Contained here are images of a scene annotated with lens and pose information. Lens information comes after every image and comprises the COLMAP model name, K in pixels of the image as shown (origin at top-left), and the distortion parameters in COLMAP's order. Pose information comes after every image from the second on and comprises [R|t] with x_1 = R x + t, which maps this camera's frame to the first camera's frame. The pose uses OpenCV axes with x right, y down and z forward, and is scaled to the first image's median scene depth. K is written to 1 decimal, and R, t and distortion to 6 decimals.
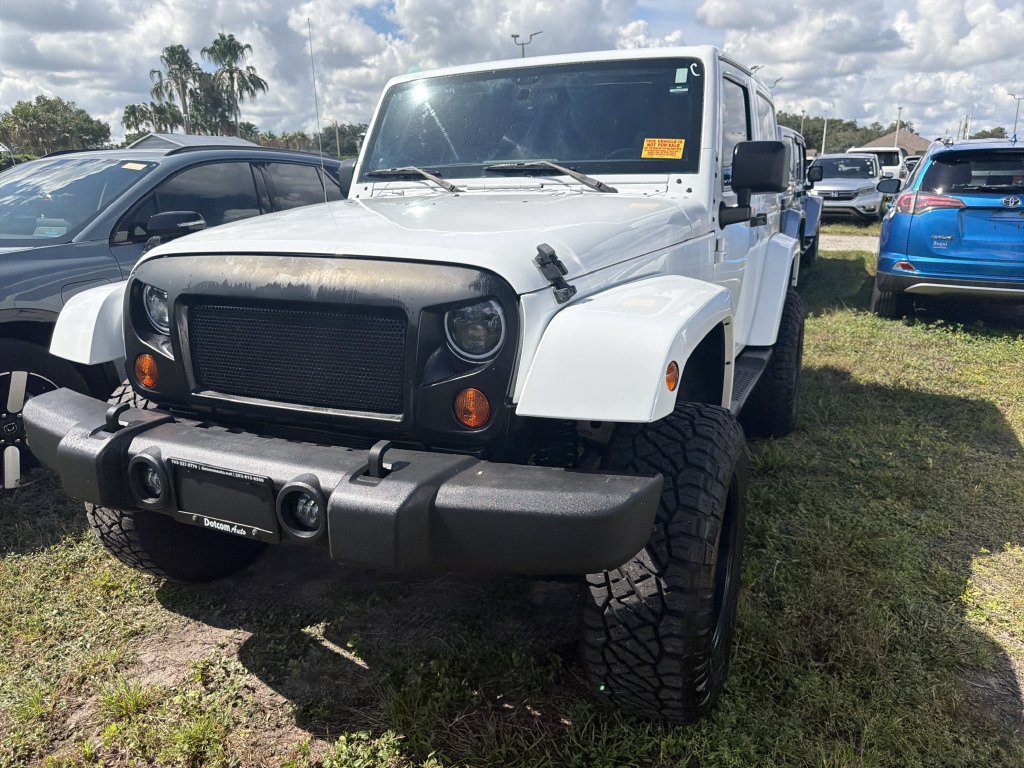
lens RADIAL K [[740.2, 0, 507.1], [0, 740.2, 390.0], [0, 0, 1]] dist [0.002358, -0.008601]
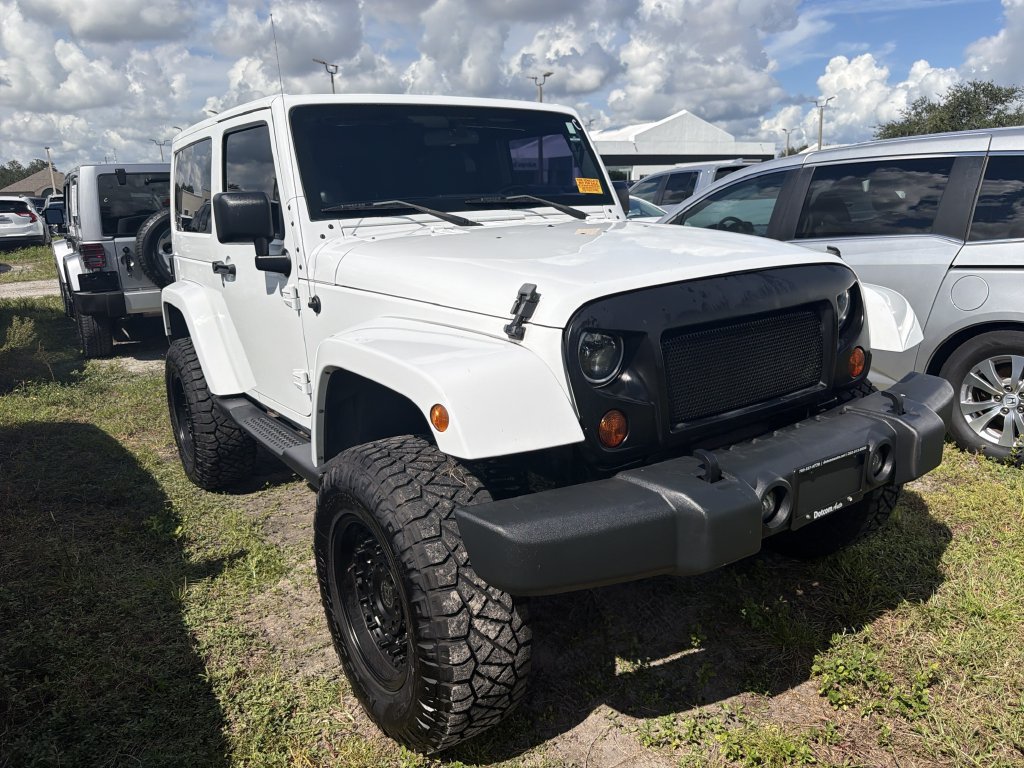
lens RADIAL K [[740.2, 0, 518.8], [0, 740.2, 381.2], [0, 0, 1]] dist [0.002358, -0.008601]
pose [[0.502452, -0.208634, 0.839055, -0.769076], [0.259429, 0.962113, 0.083879, -0.111239], [-0.824766, 0.175530, 0.537541, 0.377632]]
